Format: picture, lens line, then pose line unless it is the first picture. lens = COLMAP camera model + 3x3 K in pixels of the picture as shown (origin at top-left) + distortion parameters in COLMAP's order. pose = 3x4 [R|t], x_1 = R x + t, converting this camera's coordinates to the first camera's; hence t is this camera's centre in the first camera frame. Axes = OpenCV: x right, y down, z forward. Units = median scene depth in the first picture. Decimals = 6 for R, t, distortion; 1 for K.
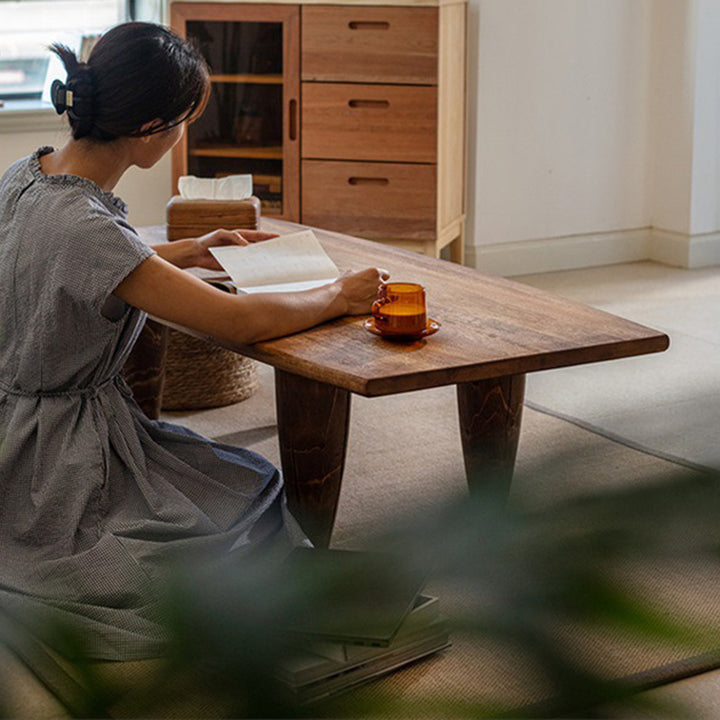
lens RADIAL K [[1769.2, 0, 360.0], [0, 1769.2, 360.0], [0, 0, 1]] dist [-0.048482, -0.884081]
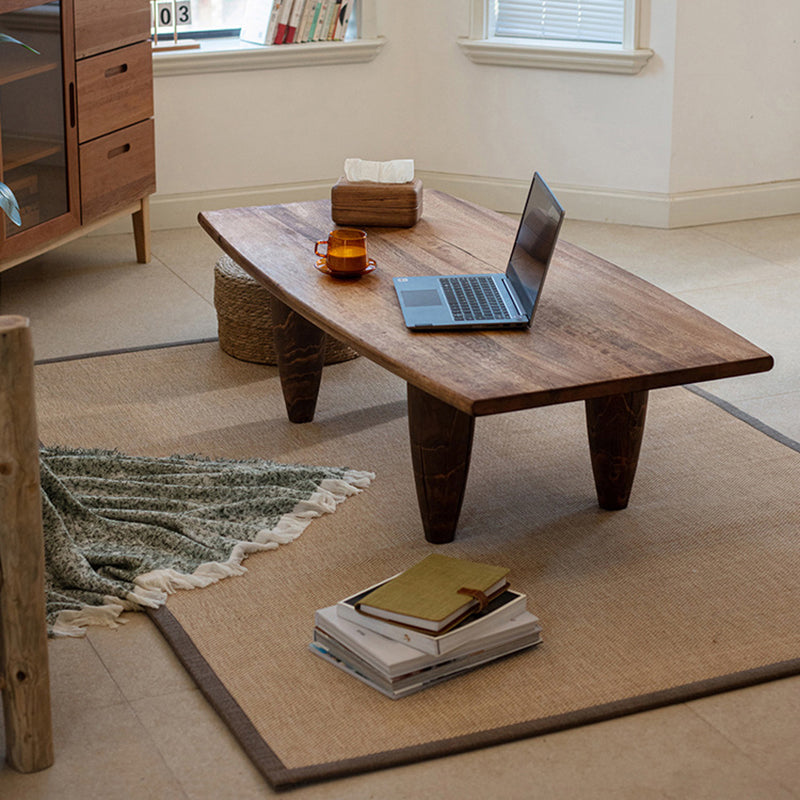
lens RADIAL K [[1965.8, 0, 400.0], [0, 1965.8, 400.0], [0, 0, 1]] dist [-0.048482, -0.884081]
pose [[0.991570, 0.038340, -0.123771, 0.100985], [-0.025990, 0.994658, 0.099896, -0.101340], [0.126940, -0.095837, 0.987270, -0.197183]]
